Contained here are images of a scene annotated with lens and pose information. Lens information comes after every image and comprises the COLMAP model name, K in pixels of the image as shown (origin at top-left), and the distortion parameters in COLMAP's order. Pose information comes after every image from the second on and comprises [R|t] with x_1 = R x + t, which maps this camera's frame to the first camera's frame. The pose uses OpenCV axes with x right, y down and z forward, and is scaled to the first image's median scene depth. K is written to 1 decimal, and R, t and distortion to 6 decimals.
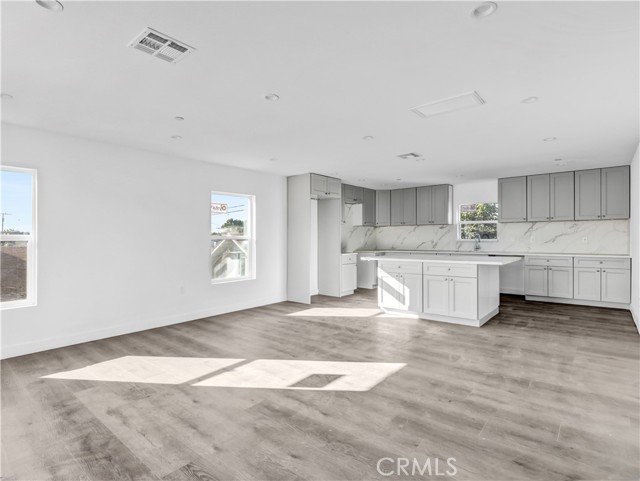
lens RADIAL K [[334.1, 0, 320.0], [0, 334.1, 240.5], [0, 0, 1]] dist [-0.017881, 0.000865]
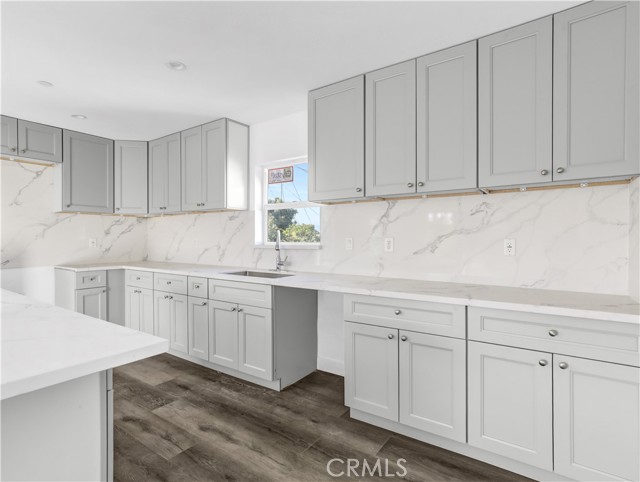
lens RADIAL K [[334.1, 0, 320.0], [0, 334.1, 241.0], [0, 0, 1]] dist [-0.017881, 0.000865]
pose [[0.994417, 0.003210, 0.105477, 0.828008], [-0.003333, 0.999994, 0.000998, -0.012271], [-0.105473, -0.001344, 0.994421, 0.981909]]
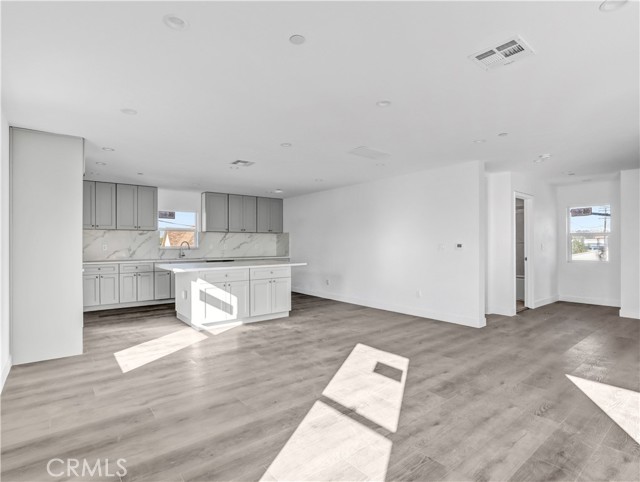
lens RADIAL K [[340.6, 0, 320.0], [0, 340.6, 241.0], [0, 0, 1]] dist [-0.025209, -0.000300]
pose [[0.203756, 0.014581, 0.978913, -0.793952], [0.007700, 0.999834, -0.016495, -0.001080], [-0.978991, 0.010899, 0.203610, 0.658344]]
